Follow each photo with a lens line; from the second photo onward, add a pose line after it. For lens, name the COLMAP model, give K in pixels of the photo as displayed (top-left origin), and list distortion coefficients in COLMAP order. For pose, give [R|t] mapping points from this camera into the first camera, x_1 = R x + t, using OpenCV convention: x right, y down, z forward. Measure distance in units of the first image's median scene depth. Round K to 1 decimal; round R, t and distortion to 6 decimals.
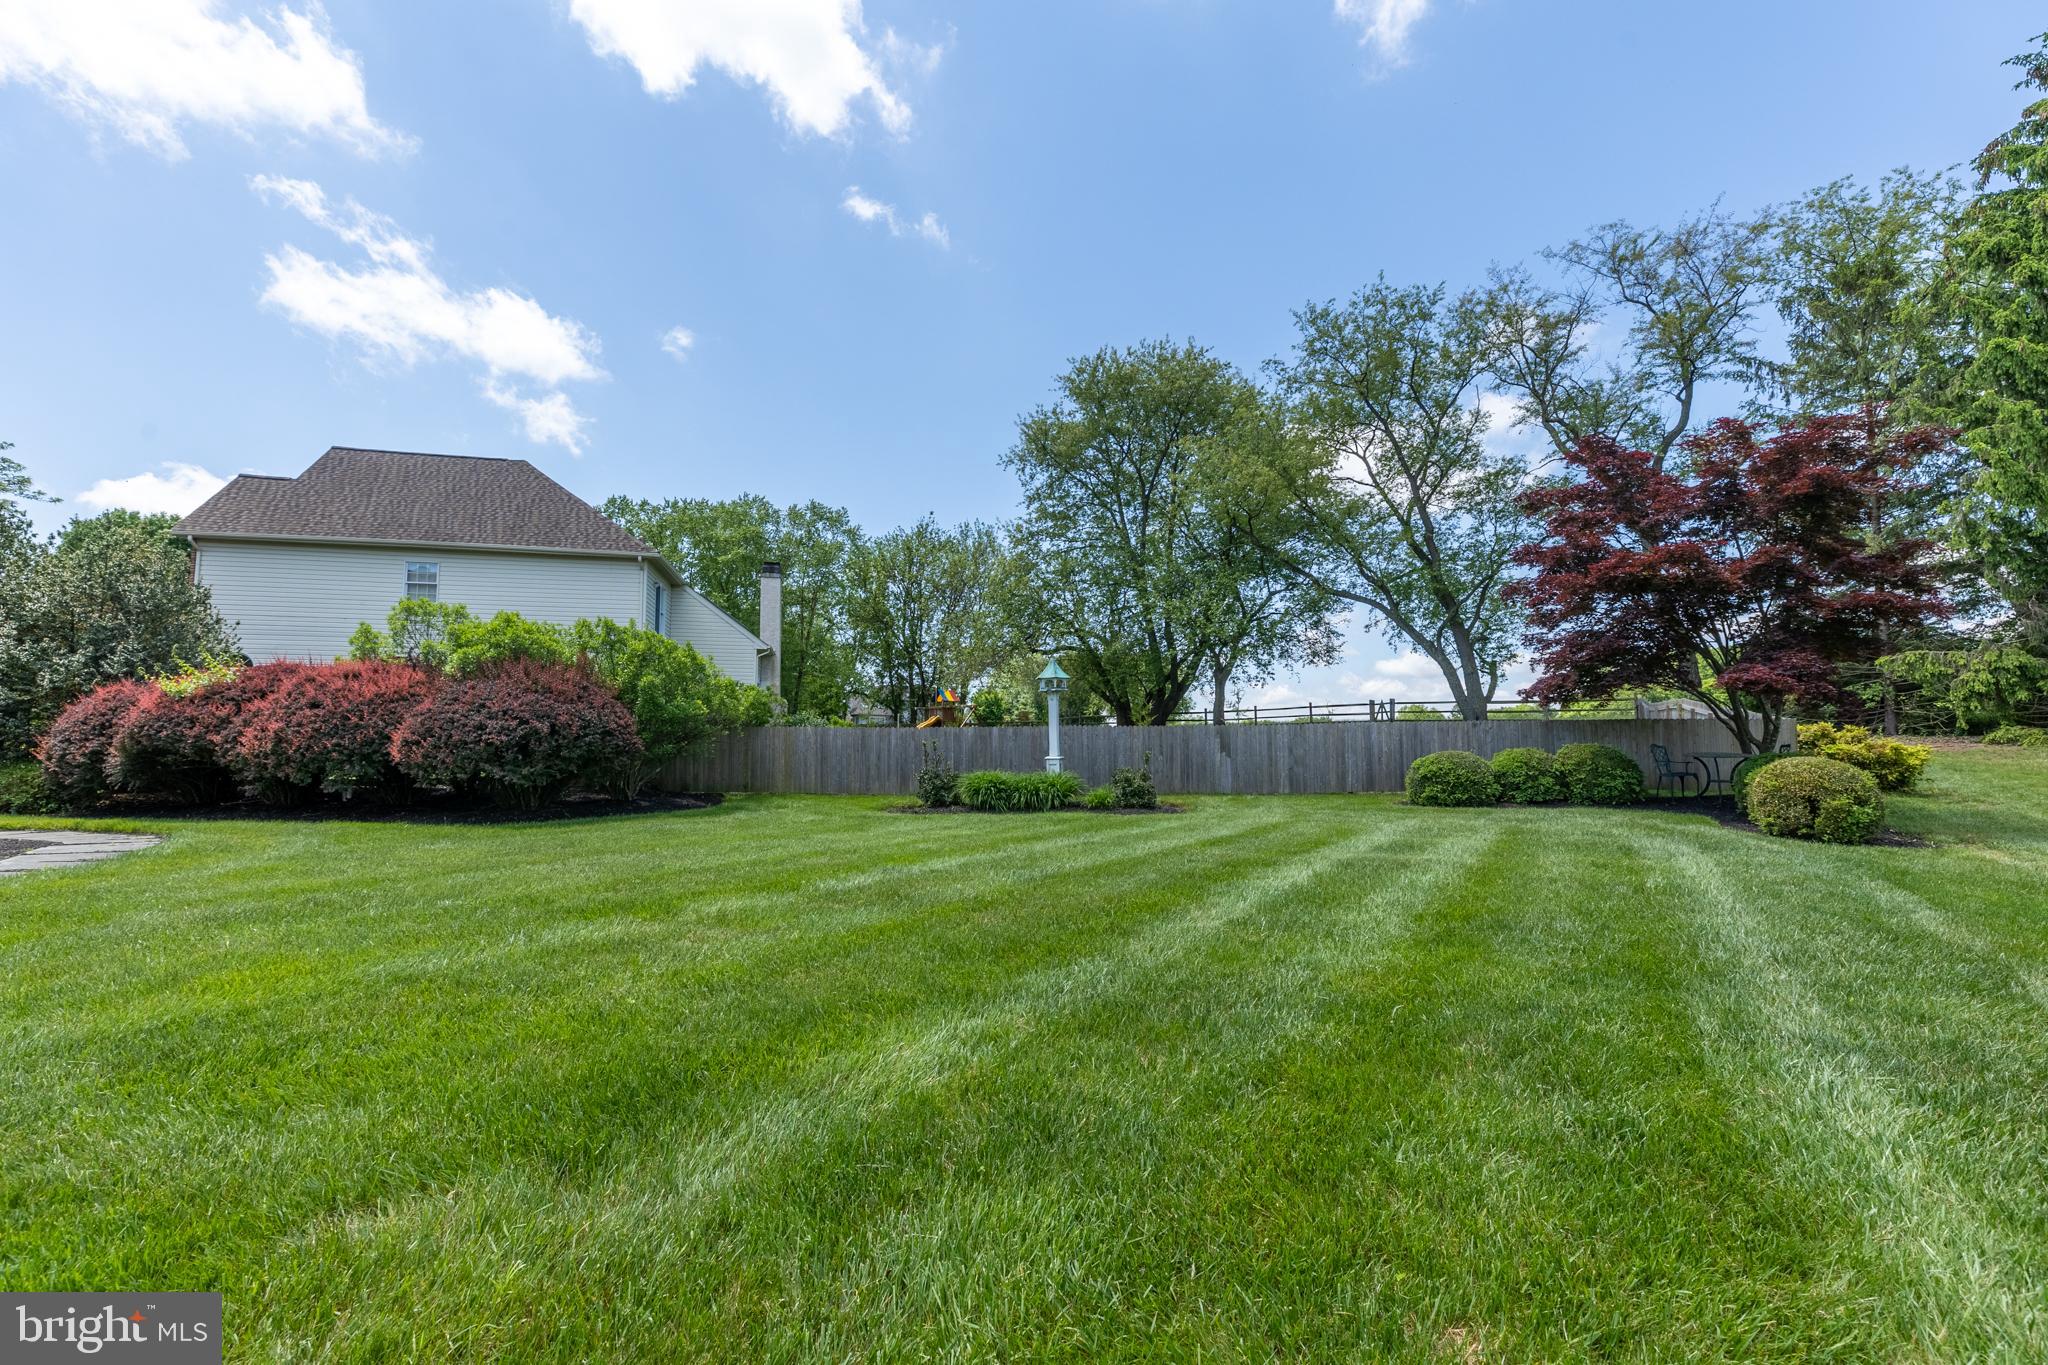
lens RADIAL K [[912.6, 0, 1028.5], [0, 912.6, 681.6], [0, 0, 1]] dist [0.007335, -0.002953]
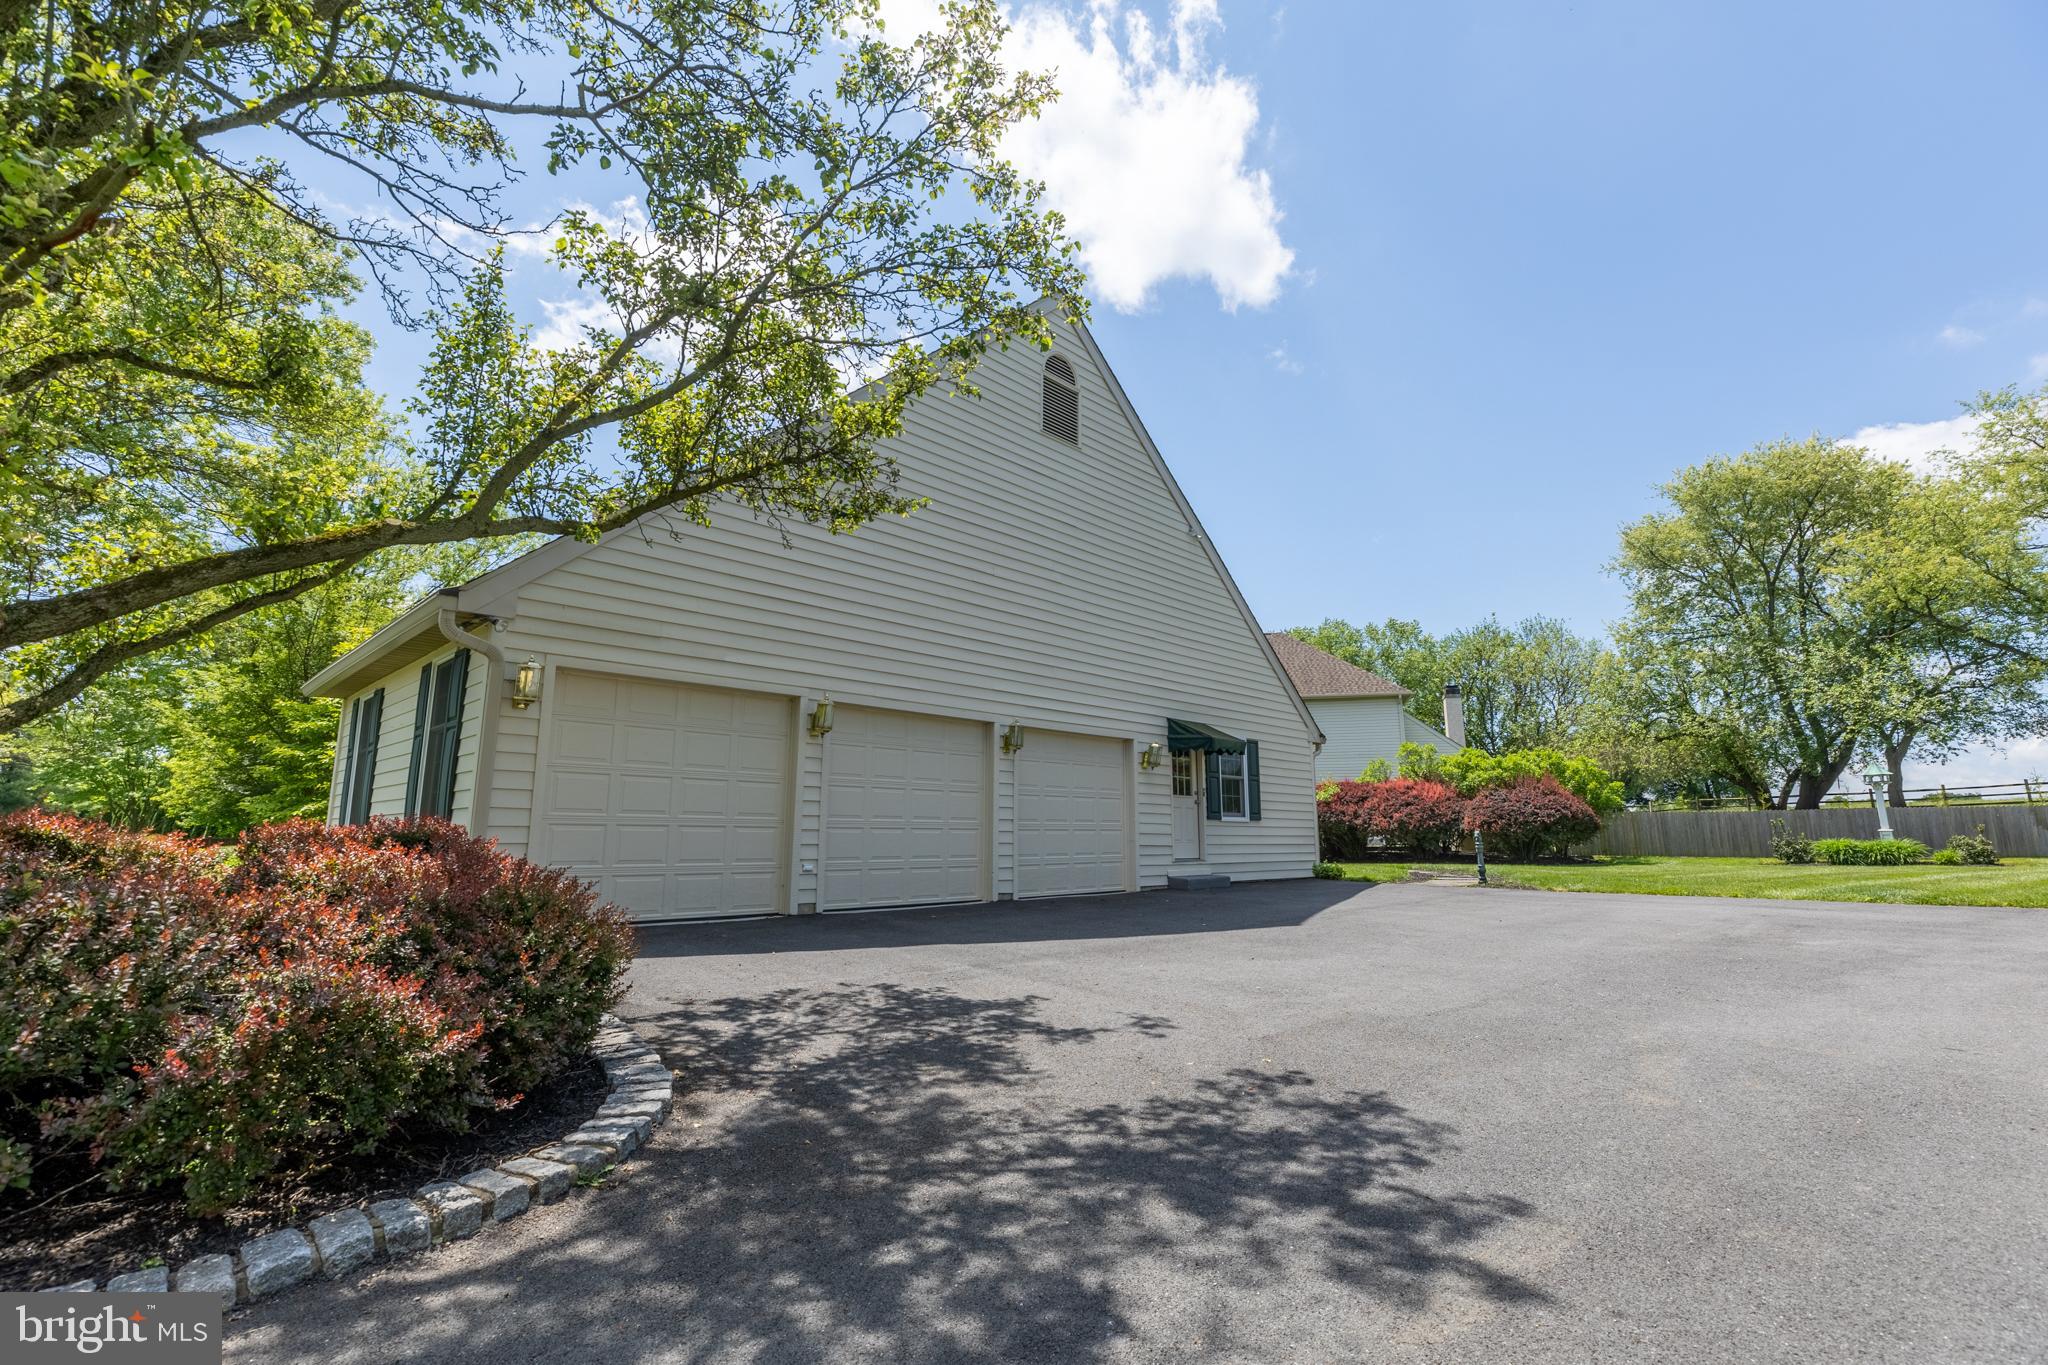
lens RADIAL K [[912.6, 0, 1028.5], [0, 912.6, 681.6], [0, 0, 1]] dist [0.007335, -0.002953]
pose [[0.887539, -0.084225, -0.452969, -0.158644], [0.039066, 0.993366, -0.108161, -0.014661], [0.459074, 0.078301, 0.884941, -0.292837]]
